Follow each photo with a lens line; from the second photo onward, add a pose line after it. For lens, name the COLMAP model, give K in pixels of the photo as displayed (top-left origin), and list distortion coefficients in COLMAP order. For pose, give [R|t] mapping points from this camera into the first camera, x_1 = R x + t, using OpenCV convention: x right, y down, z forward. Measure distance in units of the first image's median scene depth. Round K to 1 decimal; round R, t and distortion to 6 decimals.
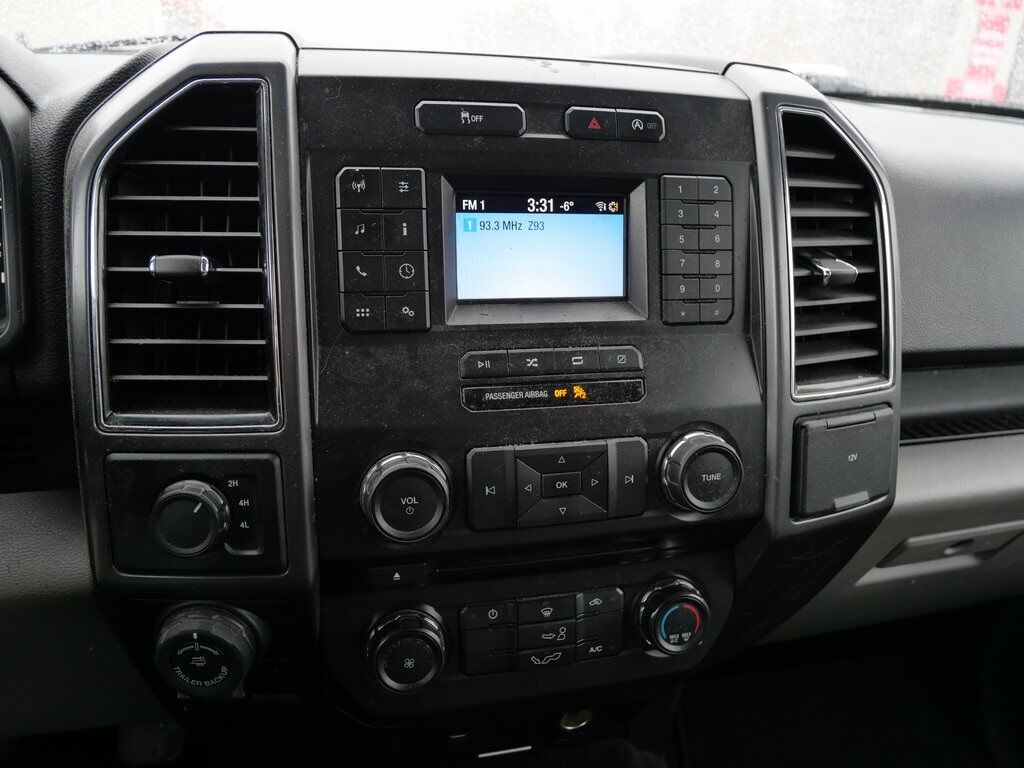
lens RADIAL K [[766.9, 0, 512.0], [0, 766.9, 384.0], [0, 0, 1]] dist [-0.058992, 0.012359]
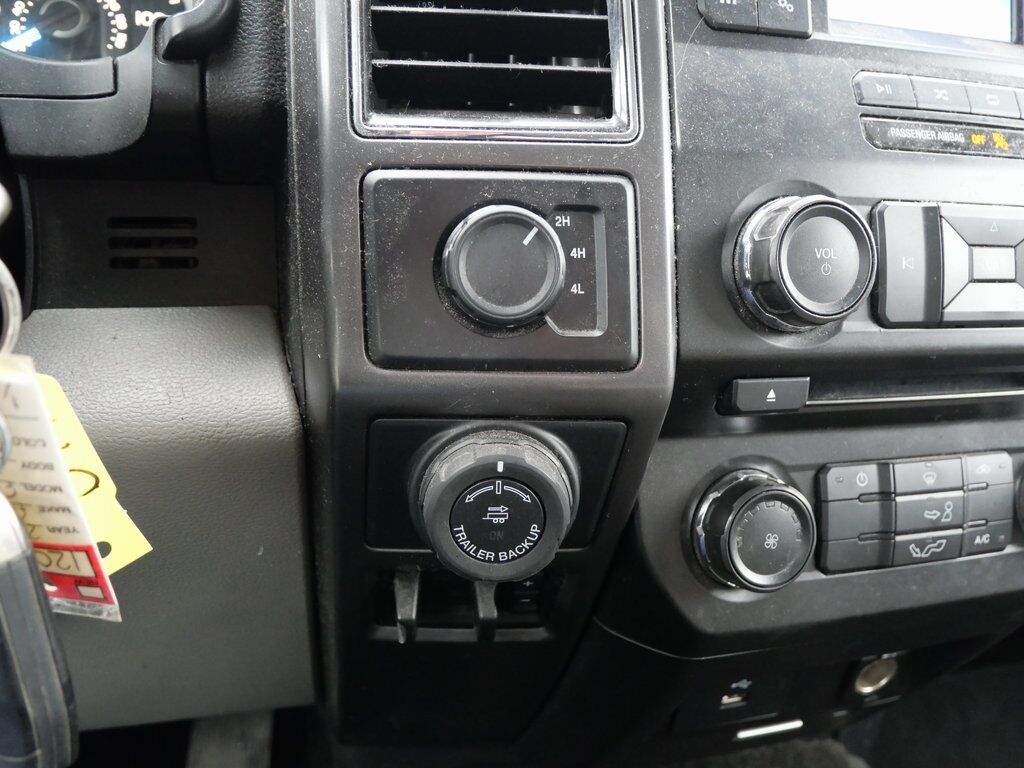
lens RADIAL K [[766.9, 0, 512.0], [0, 766.9, 384.0], [0, 0, 1]] dist [-0.058992, 0.012359]
pose [[0.999835, -0.009834, 0.015265, -0.407320], [0.011041, 0.996642, -0.081132, 0.308469], [-0.014416, 0.081287, 0.996586, 0.358867]]
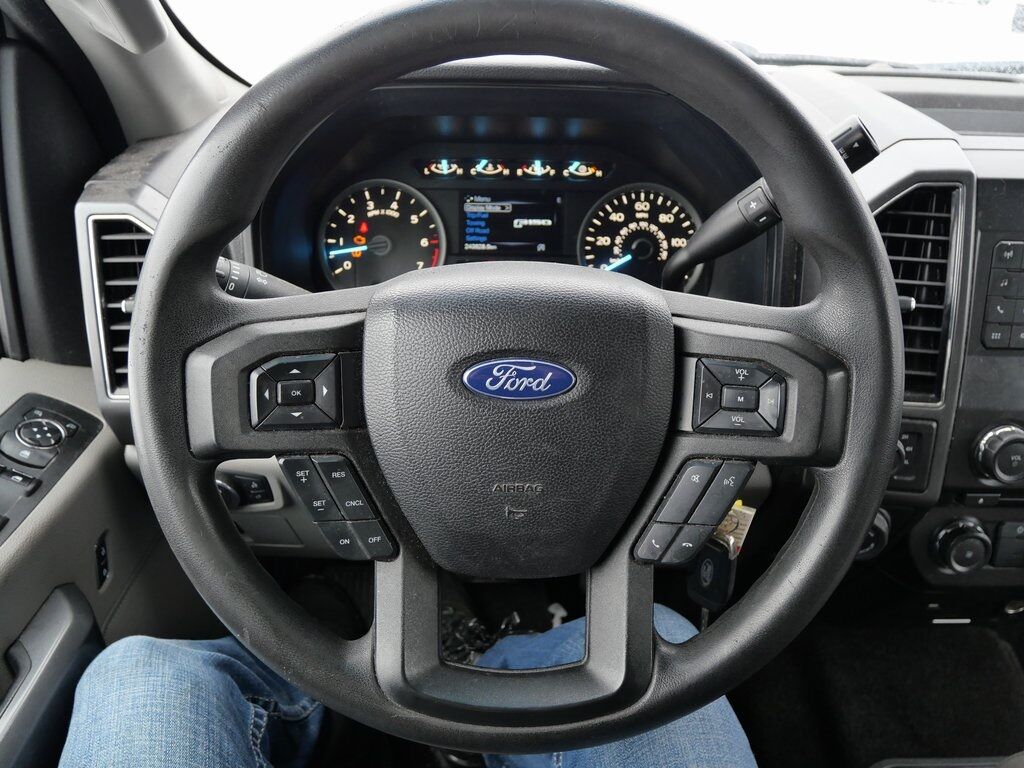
lens RADIAL K [[766.9, 0, 512.0], [0, 766.9, 384.0], [0, 0, 1]] dist [-0.058992, 0.012359]
pose [[0.970405, 0.095648, -0.221735, -0.809866], [-0.061915, 0.986068, 0.154388, -0.172655], [0.233413, -0.136090, 0.962807, -0.715992]]
